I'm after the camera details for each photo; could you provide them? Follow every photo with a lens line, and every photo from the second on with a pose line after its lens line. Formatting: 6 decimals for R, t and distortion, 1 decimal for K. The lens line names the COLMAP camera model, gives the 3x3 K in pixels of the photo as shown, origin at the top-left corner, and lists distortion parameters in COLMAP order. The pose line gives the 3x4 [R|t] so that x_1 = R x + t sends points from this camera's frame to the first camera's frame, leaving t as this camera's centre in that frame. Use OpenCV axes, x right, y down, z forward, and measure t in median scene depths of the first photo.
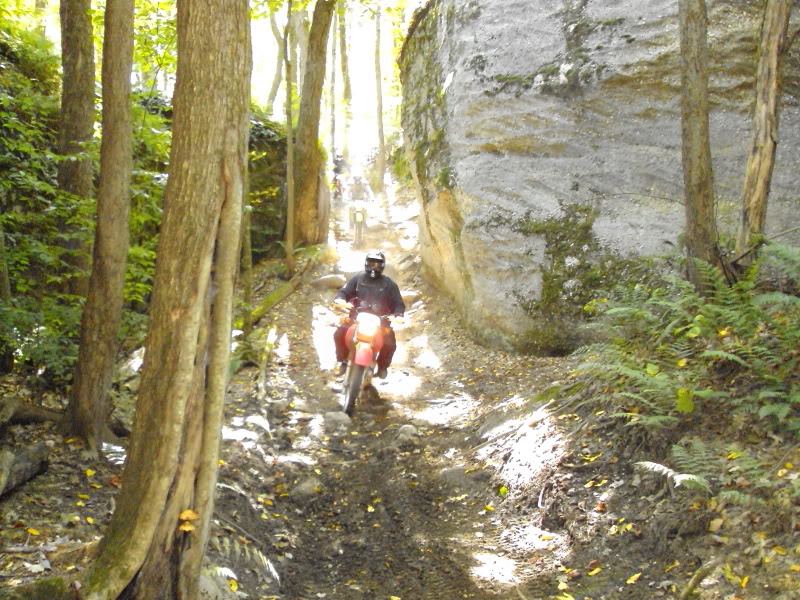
lens RADIAL K [[775.0, 0, 378.6], [0, 775.0, 301.0], [0, 0, 1]] dist [-0.118994, 0.077665]
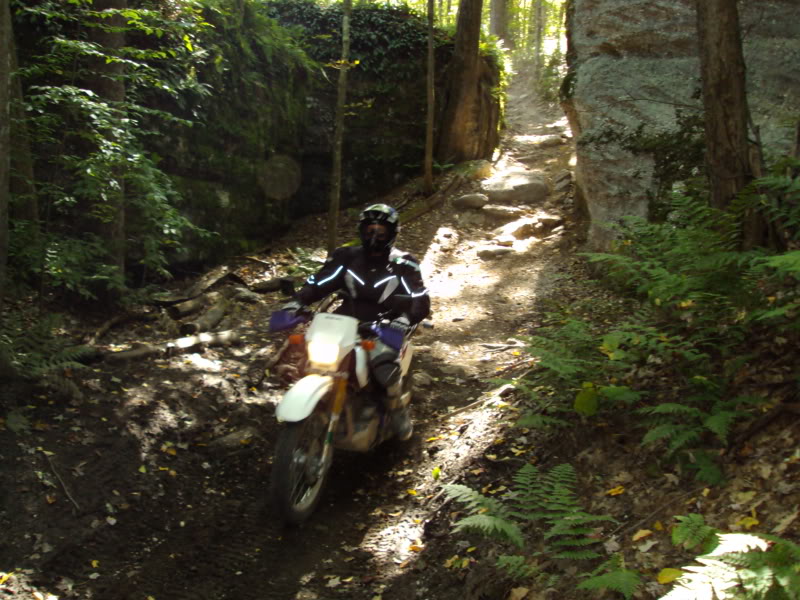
lens RADIAL K [[775.0, 0, 378.6], [0, 775.0, 301.0], [0, 0, 1]] dist [-0.118994, 0.077665]
pose [[0.949309, 0.063290, -0.307908, 0.213347], [-0.028786, 0.992909, 0.115339, -0.016764], [0.313025, -0.100628, 0.944399, 0.139284]]
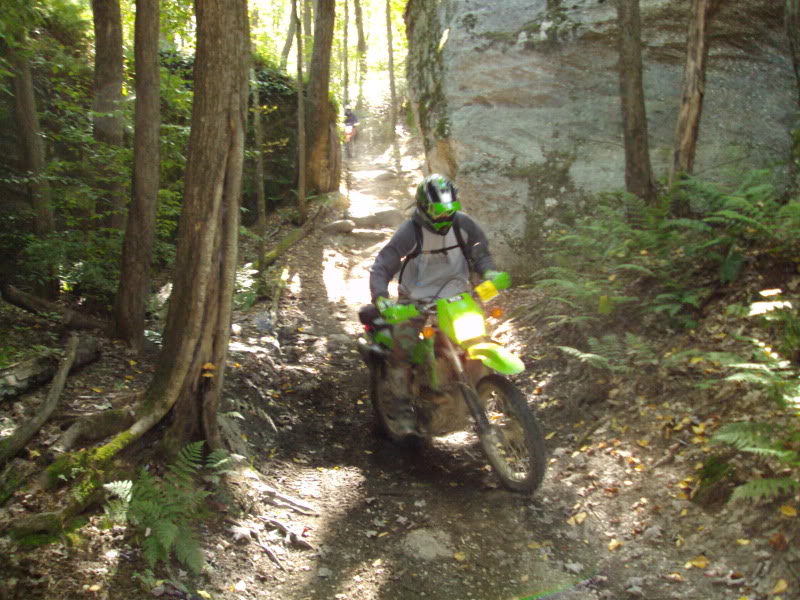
lens RADIAL K [[775.0, 0, 378.6], [0, 775.0, 301.0], [0, 0, 1]] dist [-0.118994, 0.077665]
pose [[0.999617, -0.006072, -0.027009, 0.032955], [0.007710, 0.998110, 0.060965, 0.022302], [0.026588, -0.061149, 0.997774, -0.128488]]
